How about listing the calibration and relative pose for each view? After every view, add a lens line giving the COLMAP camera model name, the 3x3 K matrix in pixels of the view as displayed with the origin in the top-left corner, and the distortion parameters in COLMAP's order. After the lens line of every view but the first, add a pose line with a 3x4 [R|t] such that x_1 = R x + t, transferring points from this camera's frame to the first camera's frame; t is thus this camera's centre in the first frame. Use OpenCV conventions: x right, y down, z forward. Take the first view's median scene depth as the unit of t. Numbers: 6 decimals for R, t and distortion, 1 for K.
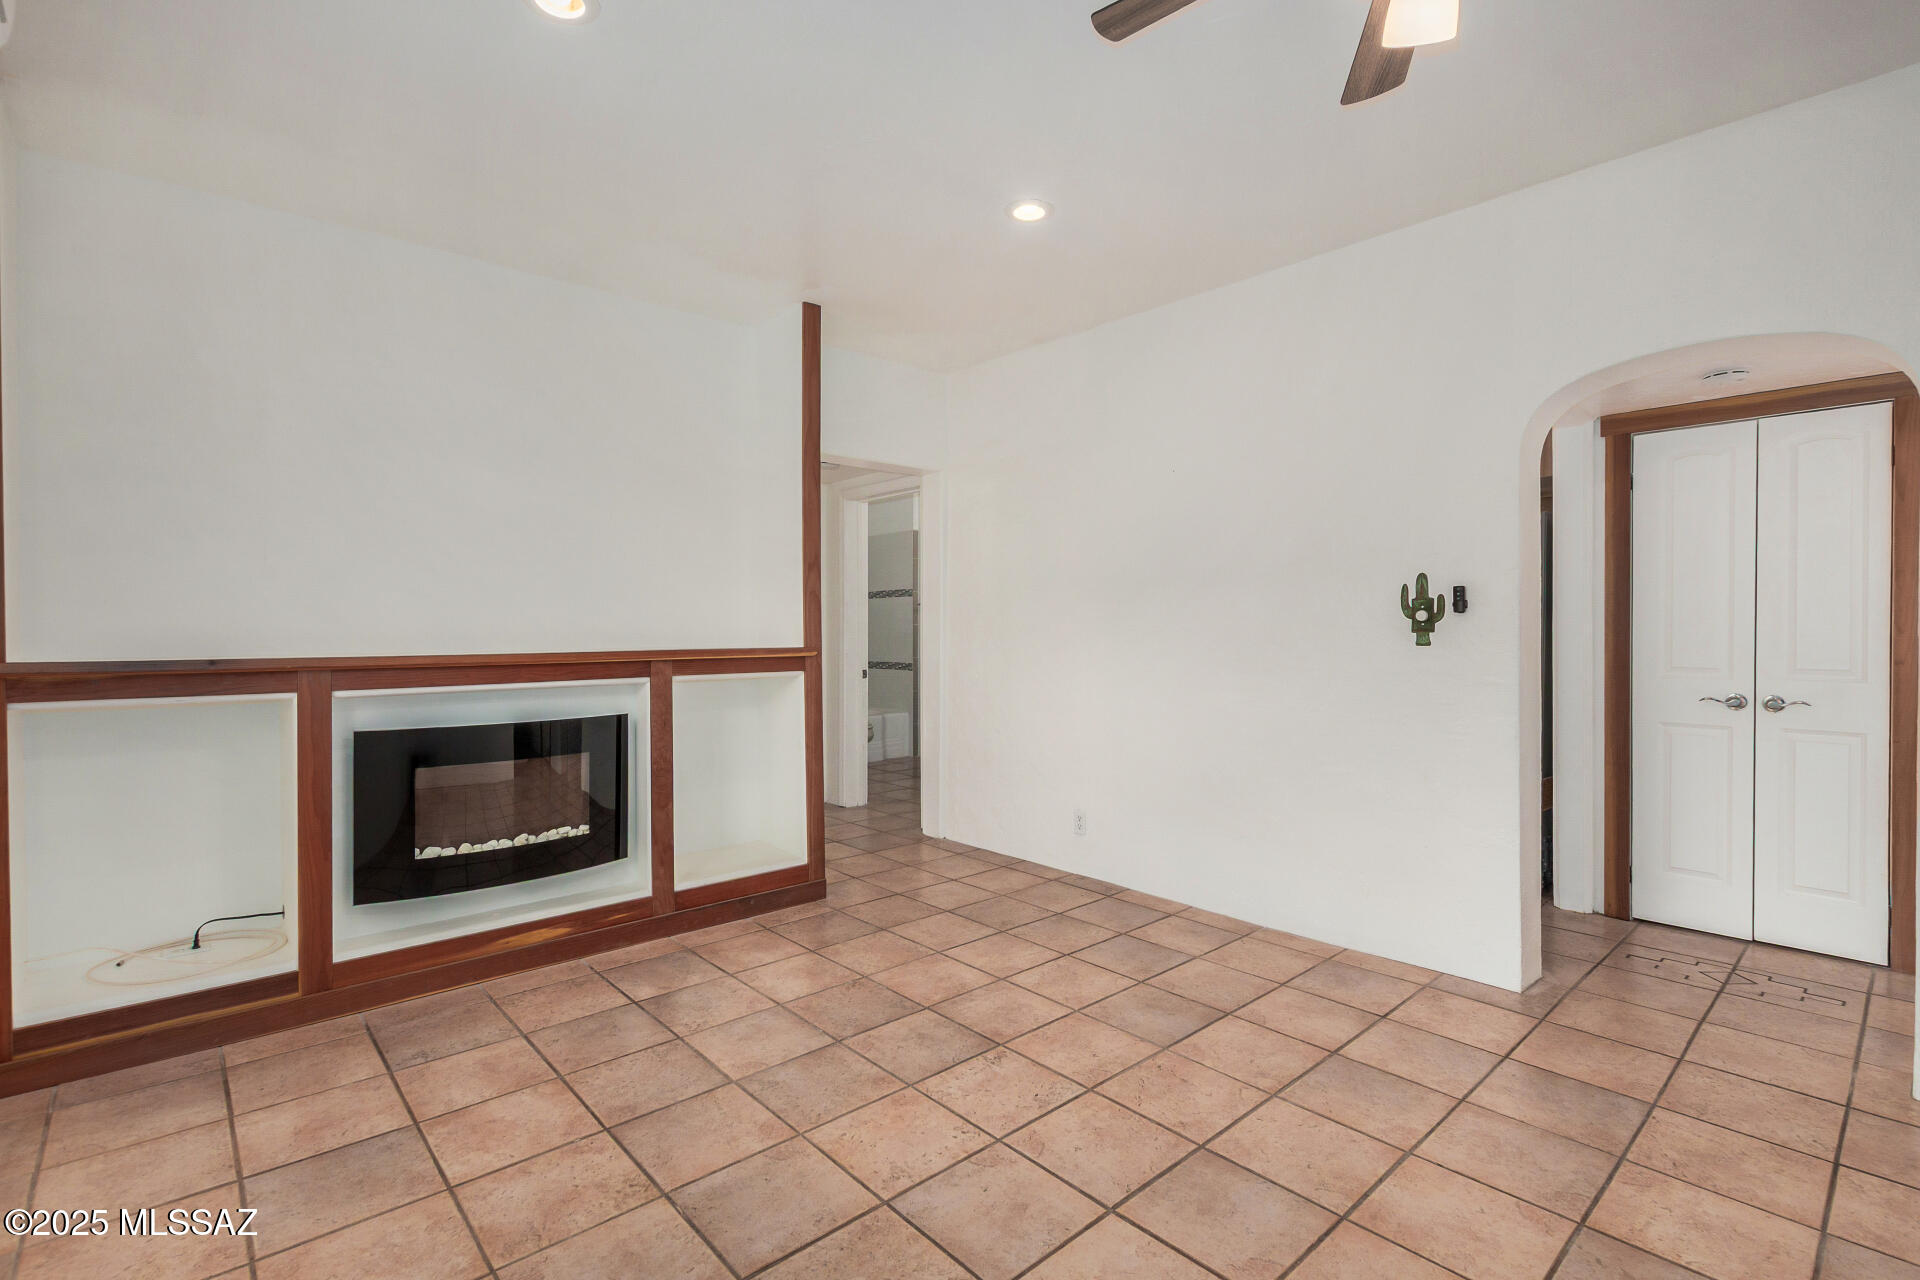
lens RADIAL K [[866.7, 0, 1009.6], [0, 866.7, 632.6], [0, 0, 1]] dist [-0.000957, -0.000595]
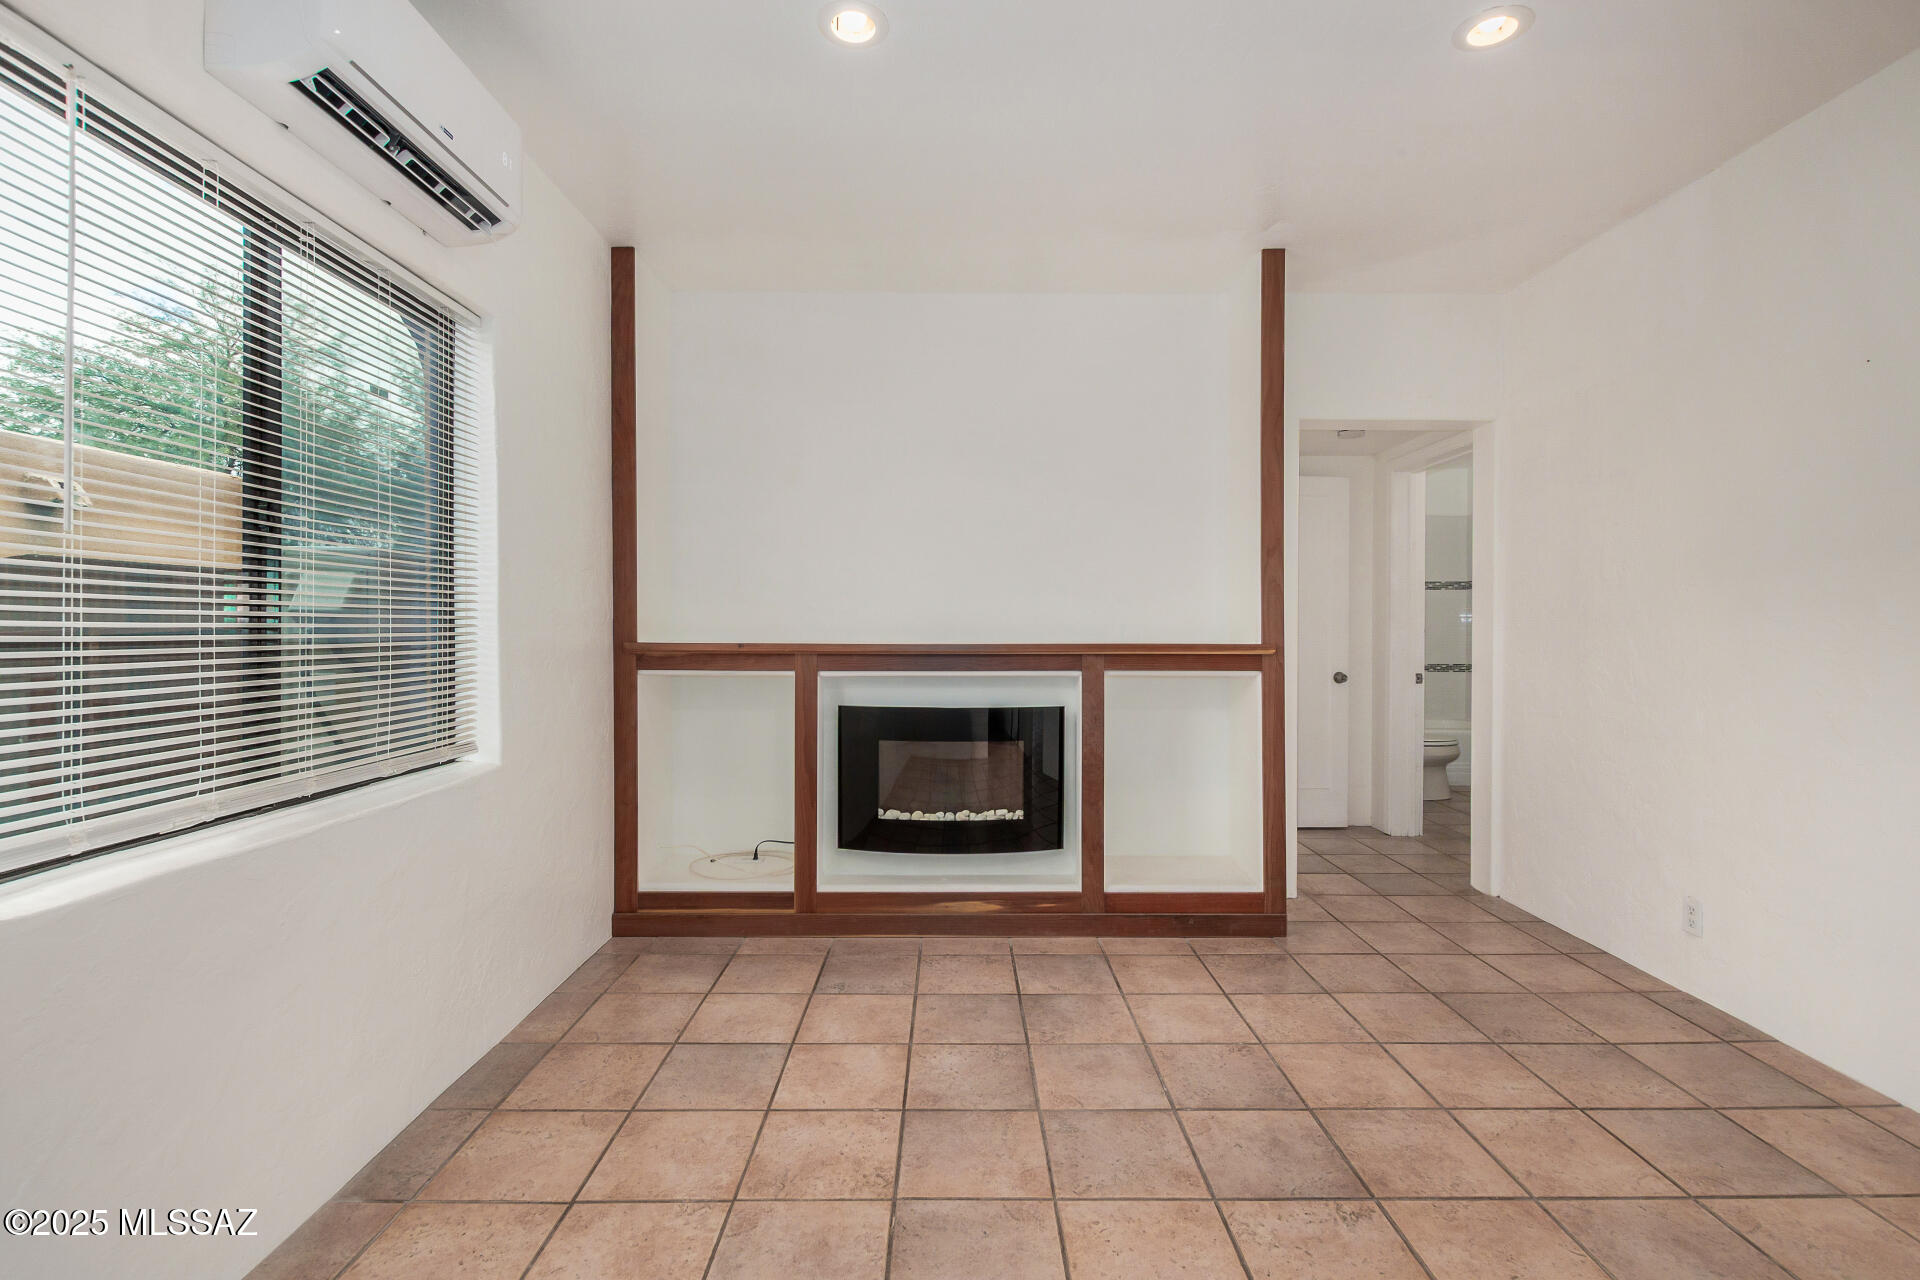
lens RADIAL K [[883.8, 0, 993.5], [0, 883.8, 632.5], [0, 0, 1]] dist [0.000960, -0.001193]
pose [[0.738483, 0.010635, -0.674188, 0.206838], [-0.009510, 0.999940, 0.005357, 0.003401], [0.674205, 0.002455, 0.738540, 0.202950]]
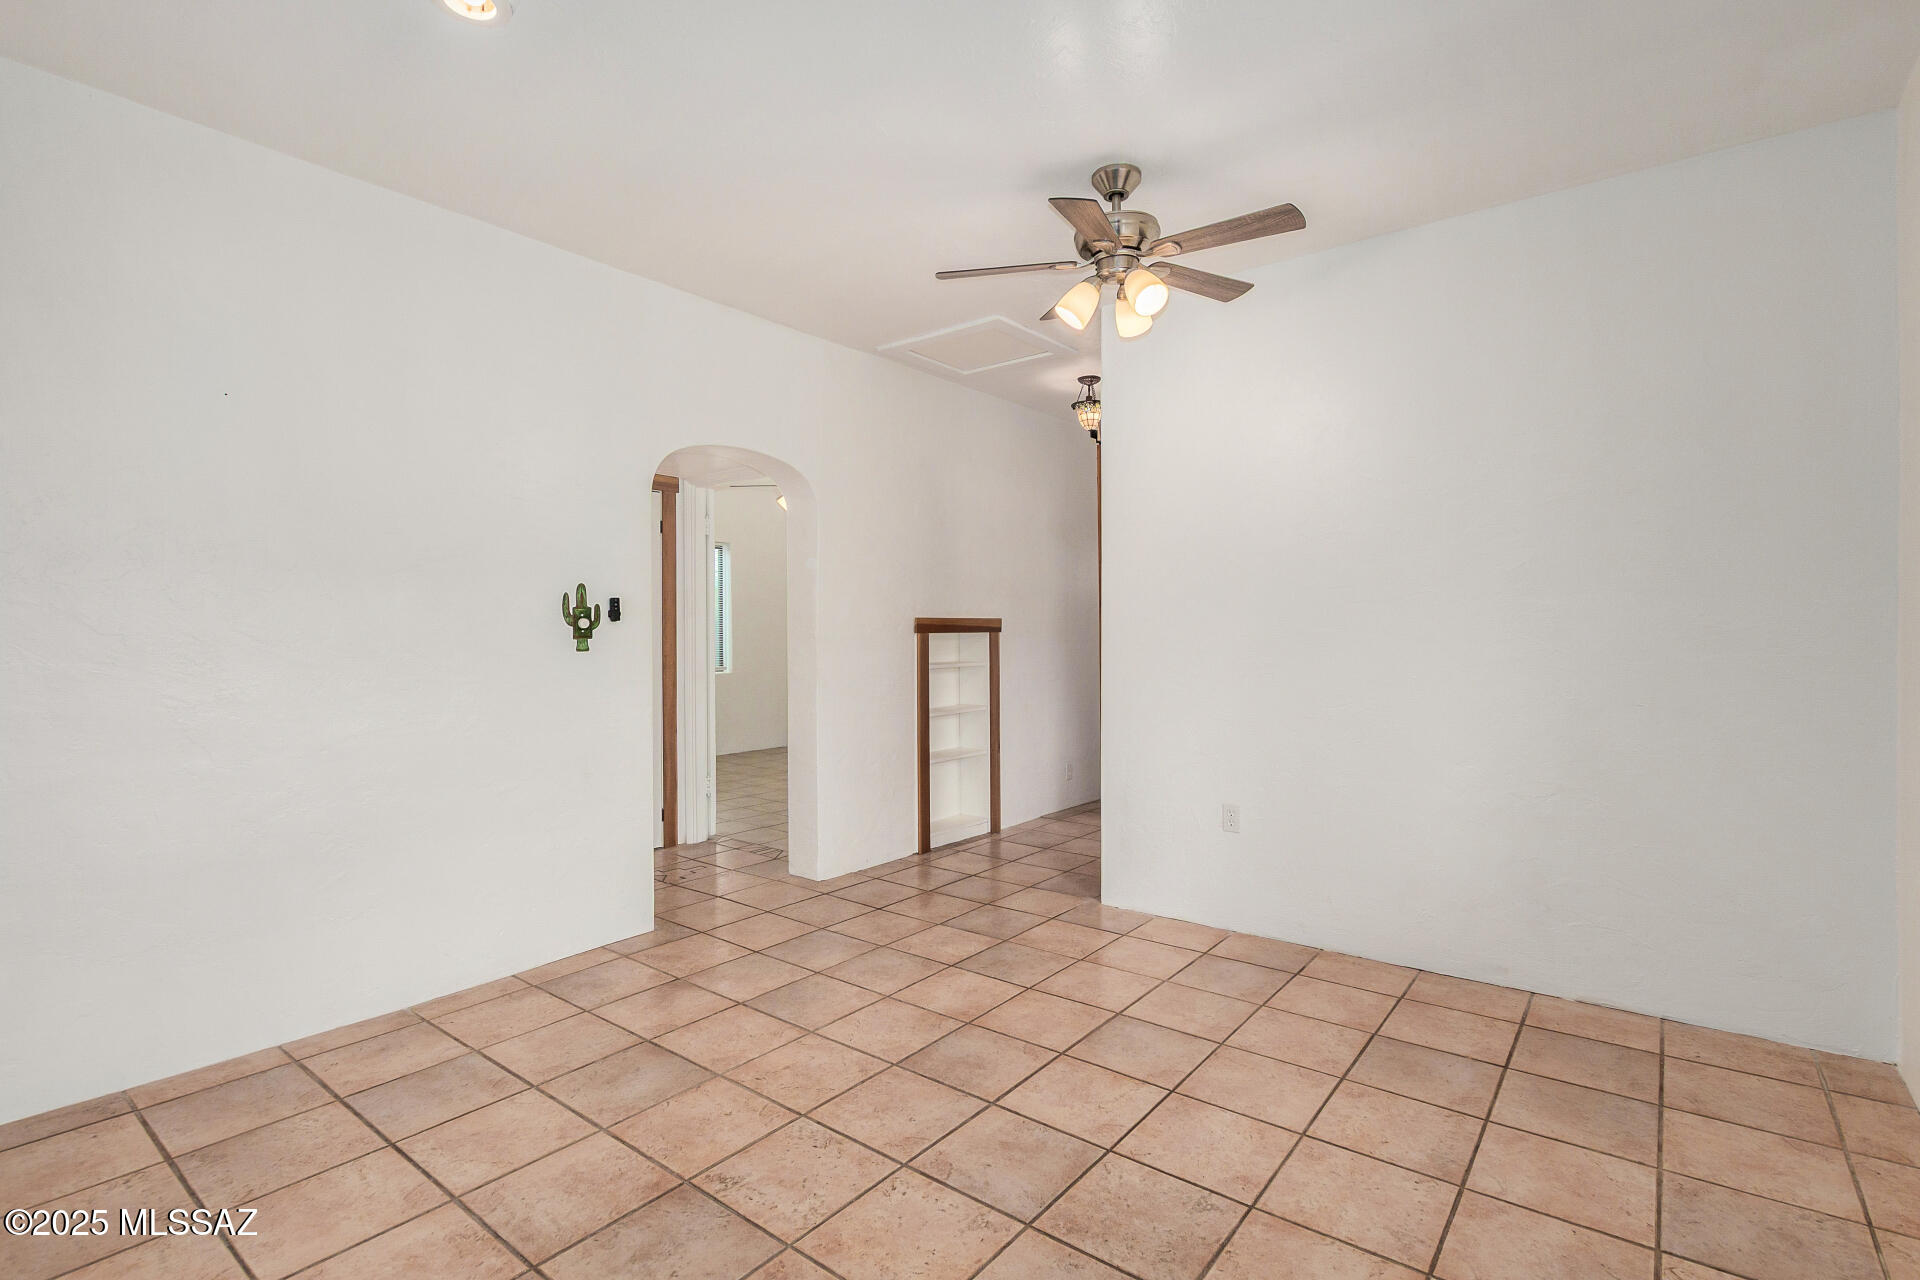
lens RADIAL K [[835.2, 0, 936.0], [0, 835.2, 629.1], [0, 0, 1]] dist [0.001655, -0.000230]
pose [[-0.073553, 0.003738, 0.997284, -0.638103], [0.014209, 0.999895, -0.002700, -0.003638], [-0.997190, 0.013972, -0.073598, 0.694529]]
